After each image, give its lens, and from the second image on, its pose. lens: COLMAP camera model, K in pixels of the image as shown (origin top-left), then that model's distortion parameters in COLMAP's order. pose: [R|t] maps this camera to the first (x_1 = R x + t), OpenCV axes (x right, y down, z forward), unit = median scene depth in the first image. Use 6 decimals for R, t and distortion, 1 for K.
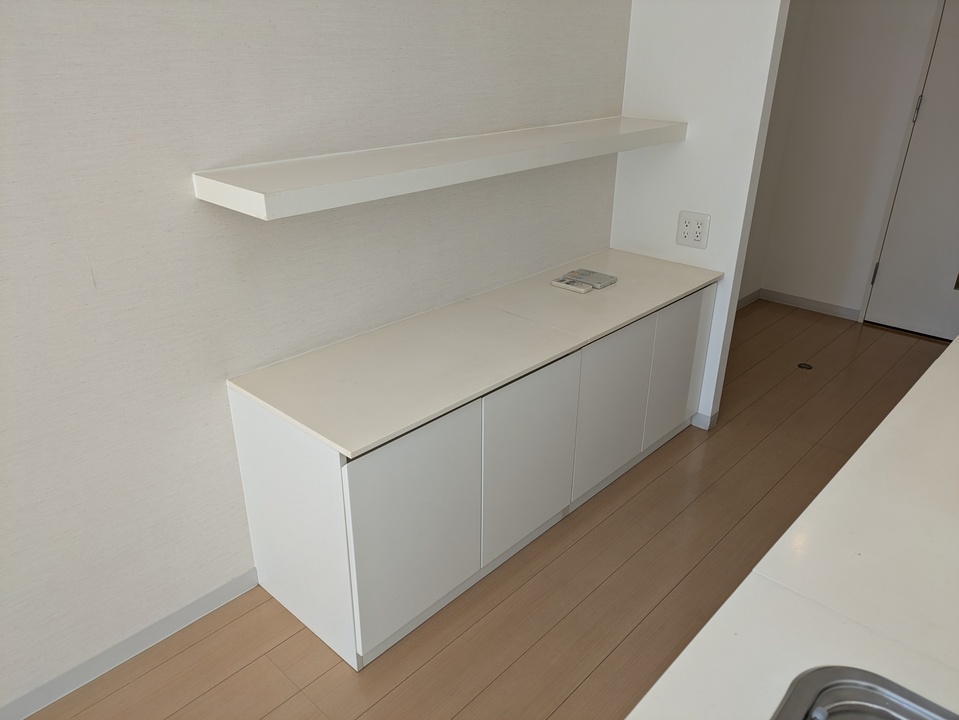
lens RADIAL K [[717.1, 0, 479.5], [0, 717.1, 360.0], [0, 0, 1]] dist [0.040339, -0.008928]
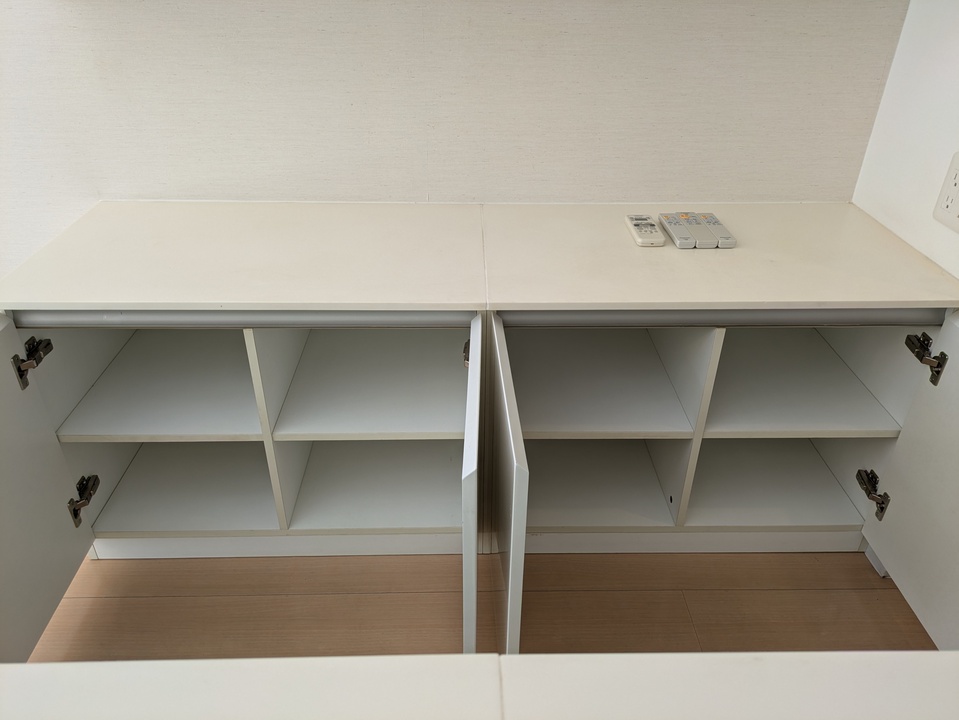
lens RADIAL K [[717.1, 0, 479.5], [0, 717.1, 360.0], [0, 0, 1]] dist [0.040339, -0.008928]
pose [[0.700858, 0.376704, -0.605716, 0.430405], [-0.299107, 0.926116, 0.229877, -0.097303], [0.647559, 0.020063, 0.761751, 0.431146]]
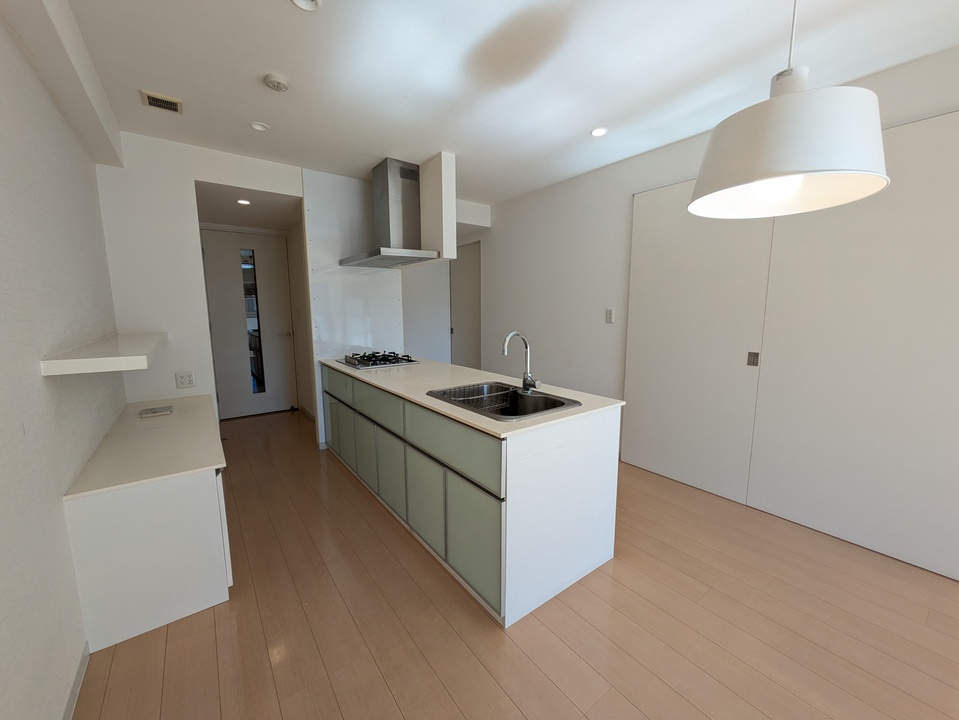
lens RADIAL K [[379.9, 0, 479.5], [0, 379.9, 360.0], [0, 0, 1]] dist [-0.002221, -0.000116]
pose [[0.184901, -0.135969, 0.973306, -0.643019], [0.401103, 0.914580, 0.051567, 0.056166], [-0.897178, 0.380862, 0.223644, -0.038244]]
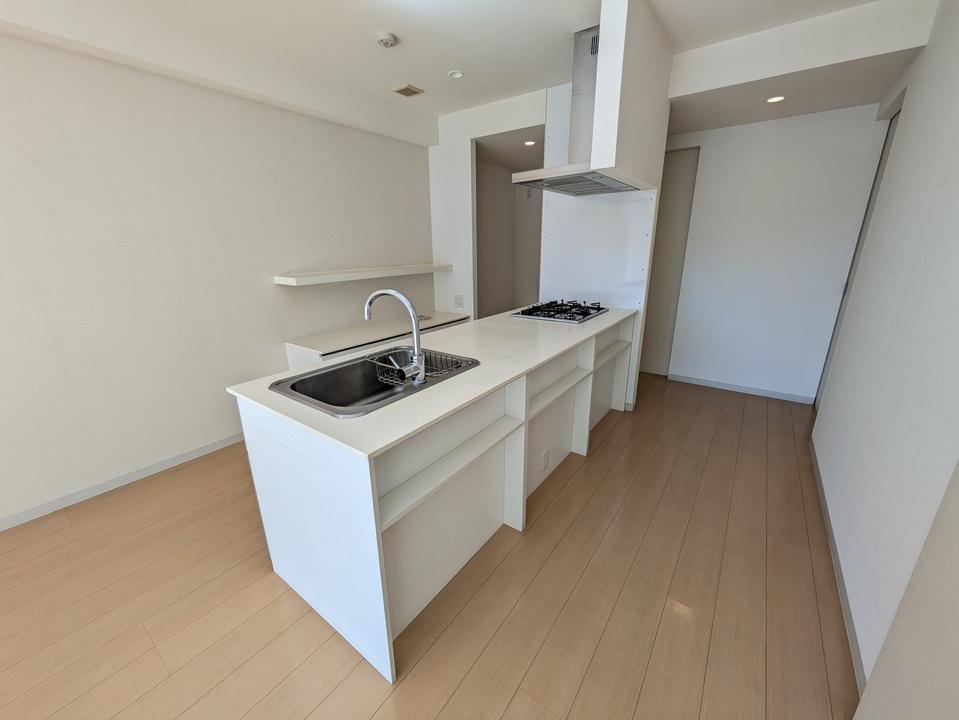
lens RADIAL K [[379.9, 0, 479.5], [0, 379.9, 360.0], [0, 0, 1]] dist [-0.002221, -0.000116]
pose [[0.992282, -0.050178, 0.113392, 0.208239], [0.063472, 0.991118, -0.116857, 0.250286], [-0.106521, 0.123153, 0.986654, -0.502683]]
